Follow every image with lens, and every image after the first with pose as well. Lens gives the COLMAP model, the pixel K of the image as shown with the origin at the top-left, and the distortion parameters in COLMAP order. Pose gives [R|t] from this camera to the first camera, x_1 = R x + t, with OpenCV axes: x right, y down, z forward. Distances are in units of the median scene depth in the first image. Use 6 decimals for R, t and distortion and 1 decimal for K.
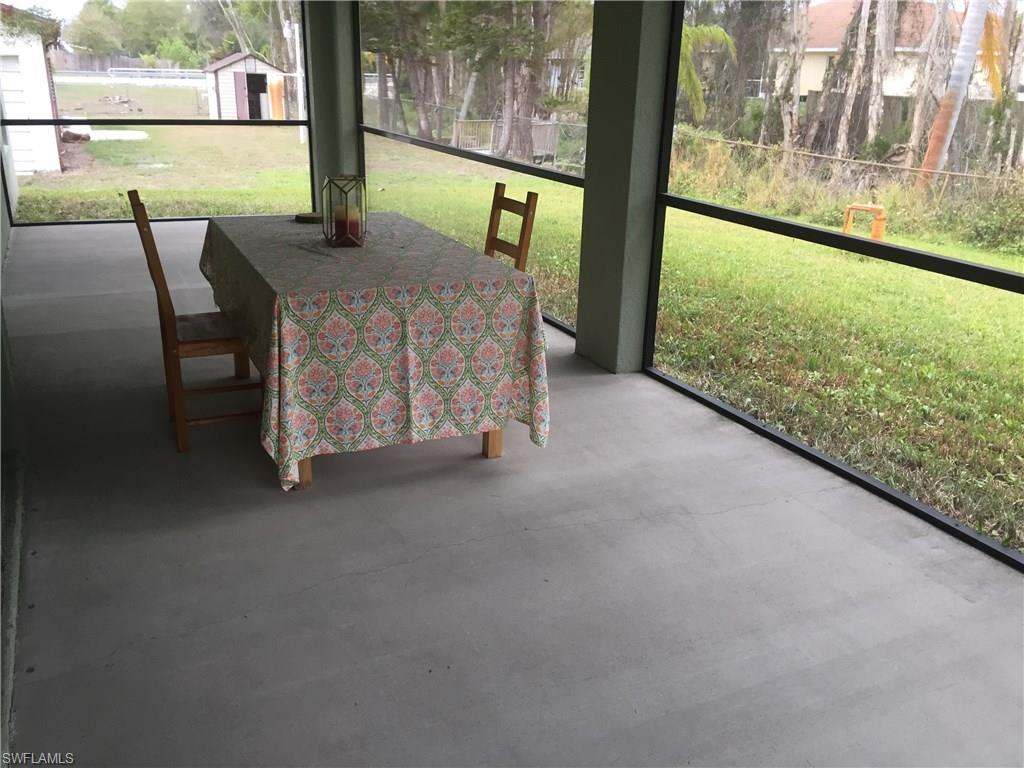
lens RADIAL K [[861.5, 0, 511.4], [0, 861.5, 385.9], [0, 0, 1]] dist [0.043782, -0.066454]
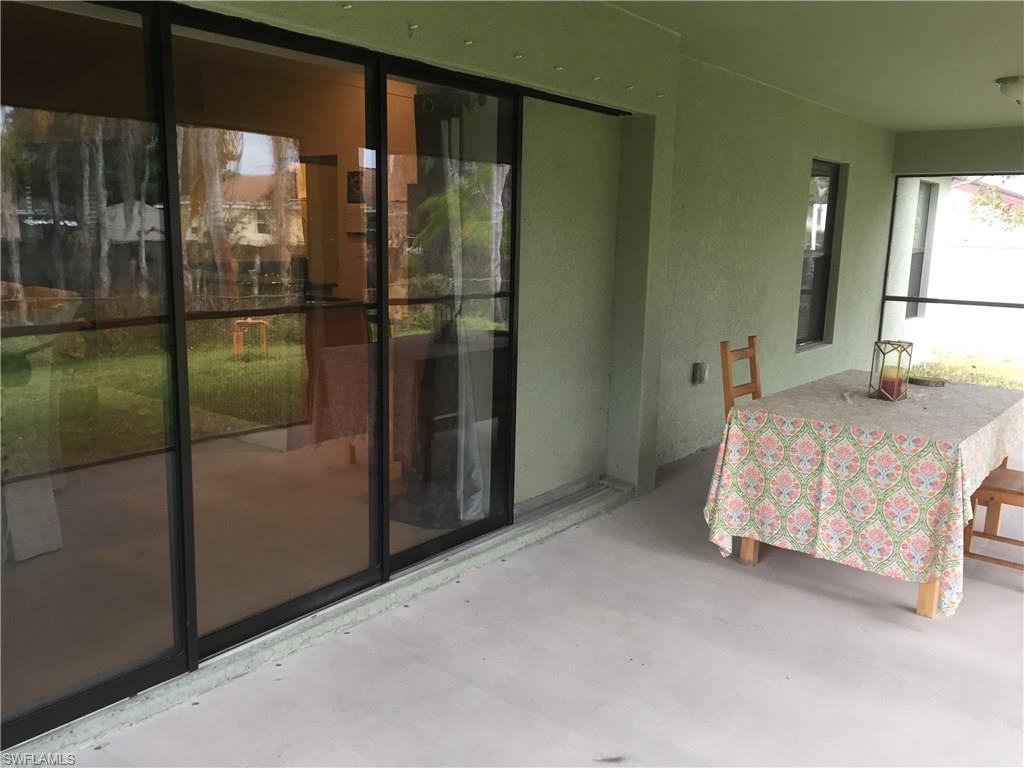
lens RADIAL K [[861.5, 0, 513.6], [0, 861.5, 383.6], [0, 0, 1]] dist [0.043782, -0.066454]
pose [[0.443272, 0.141738, -0.885110, 0.744615], [-0.321851, 0.946742, -0.009579, -0.013220], [0.836613, 0.289120, 0.465283, 0.043021]]
